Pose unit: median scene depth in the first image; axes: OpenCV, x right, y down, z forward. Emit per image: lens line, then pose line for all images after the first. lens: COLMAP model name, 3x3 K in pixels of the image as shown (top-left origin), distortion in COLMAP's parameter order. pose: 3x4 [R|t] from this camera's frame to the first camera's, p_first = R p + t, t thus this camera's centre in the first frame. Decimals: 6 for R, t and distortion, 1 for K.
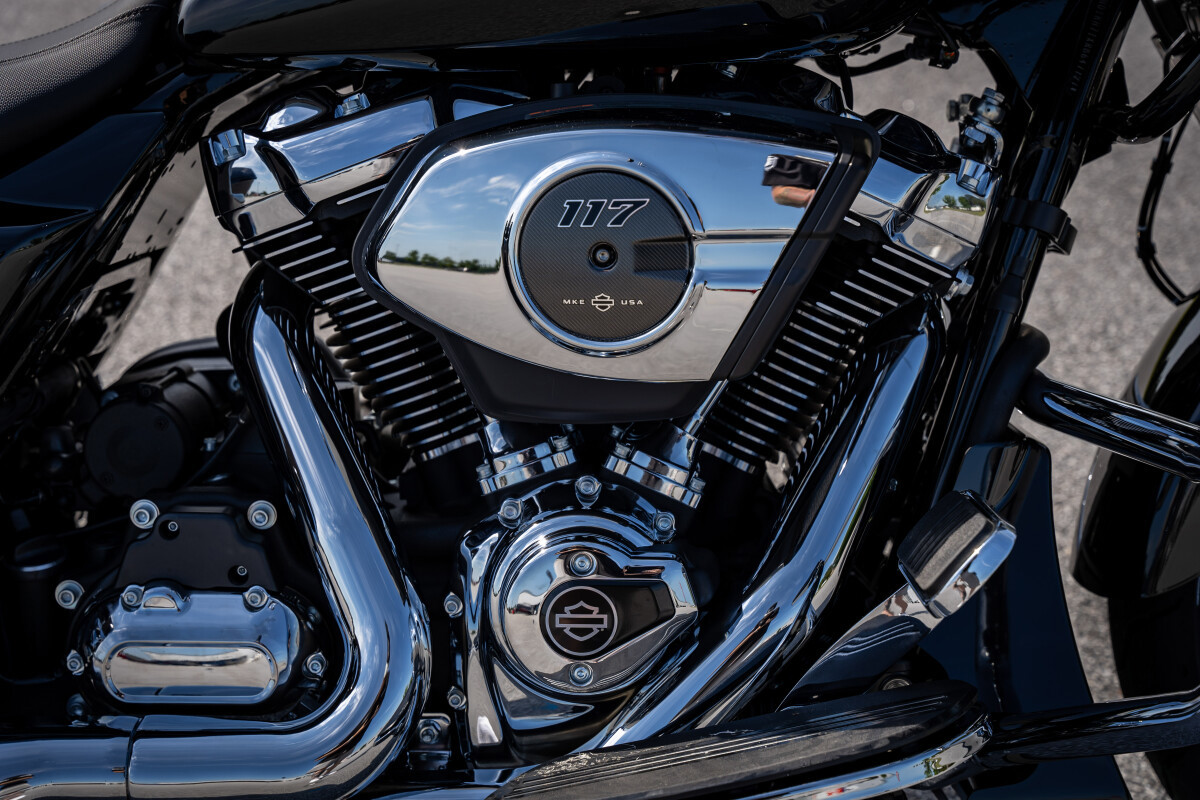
lens RADIAL K [[1914.8, 0, 600.0], [0, 1914.8, 400.0], [0, 0, 1]] dist [0.019756, 0.124131]
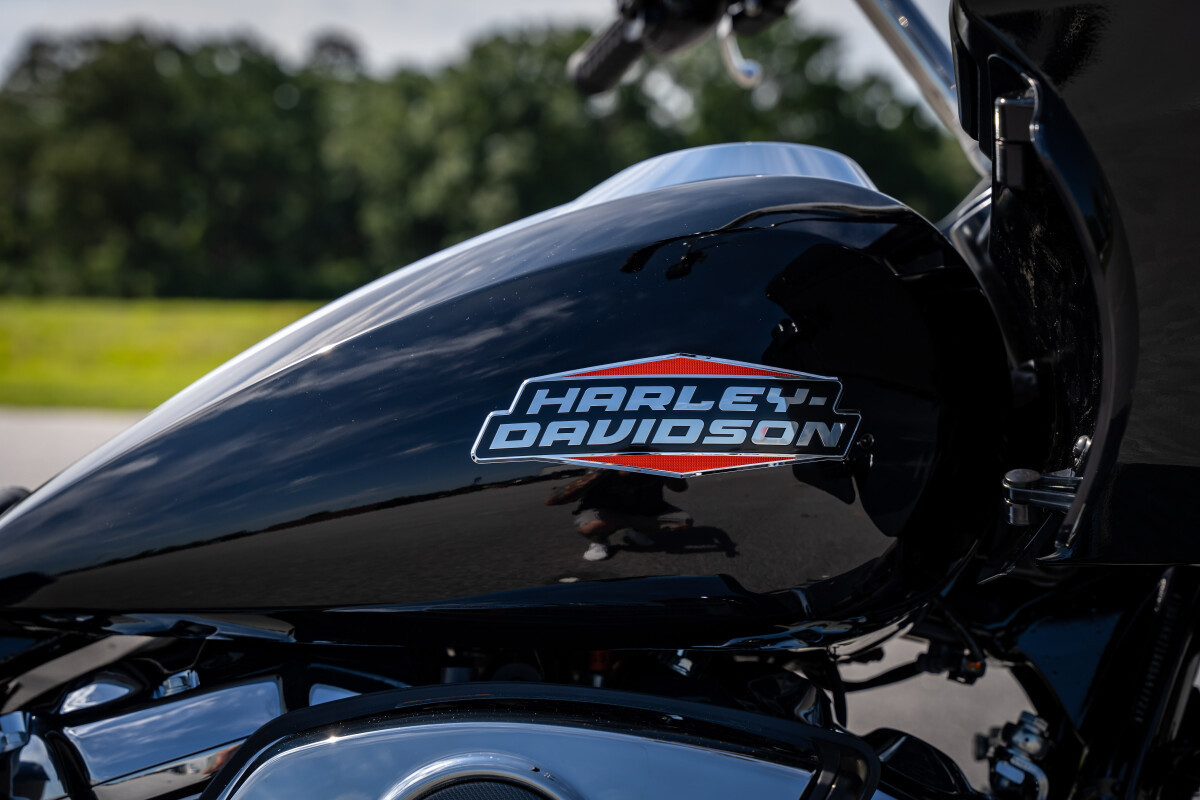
lens RADIAL K [[1968.7, 0, 600.0], [0, 1968.7, 400.0], [0, 0, 1]] dist [0.066787, -0.096680]
pose [[0.998515, 0.051703, -0.017159, 0.041694], [-0.054466, 0.941517, -0.332534, -0.009277], [-0.001038, 0.332975, 0.942935, 0.224609]]
